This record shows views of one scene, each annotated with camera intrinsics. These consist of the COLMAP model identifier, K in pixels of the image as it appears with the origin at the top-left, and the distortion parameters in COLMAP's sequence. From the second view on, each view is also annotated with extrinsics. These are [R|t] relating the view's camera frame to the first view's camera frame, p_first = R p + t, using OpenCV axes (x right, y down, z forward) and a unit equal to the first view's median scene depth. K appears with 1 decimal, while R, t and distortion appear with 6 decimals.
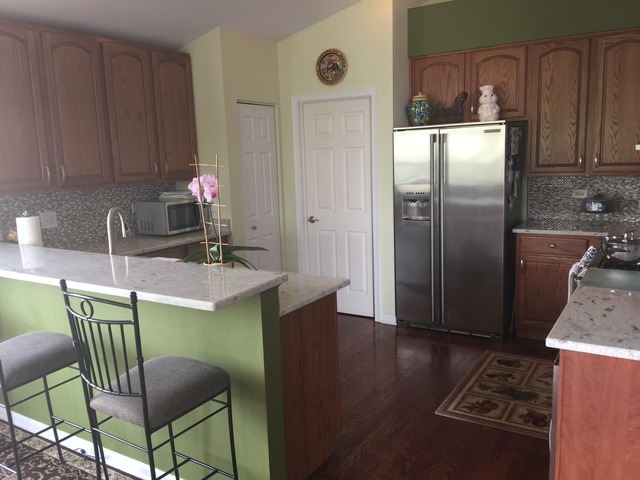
lens RADIAL K [[540.3, 0, 318.0], [0, 540.3, 238.0], [0, 0, 1]] dist [0.092651, -0.134121]
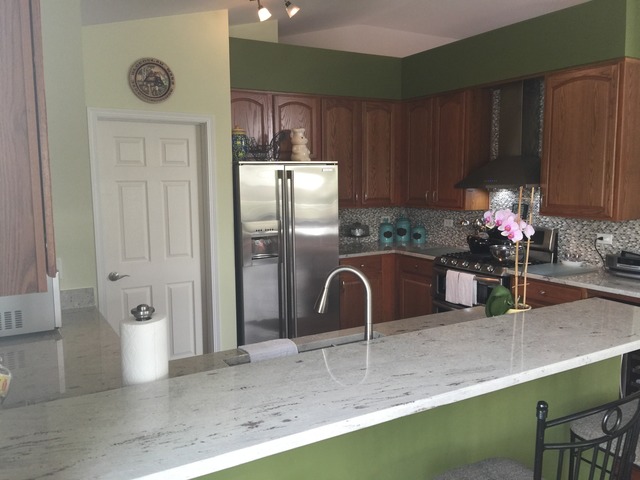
lens RADIAL K [[540.3, 0, 318.0], [0, 540.3, 238.0], [0, 0, 1]] dist [0.092651, -0.134121]
pose [[0.467245, -0.072746, 0.881130, -0.606682], [0.134110, 0.990909, 0.010693, -0.064982], [-0.873897, 0.113173, 0.472753, 0.455956]]
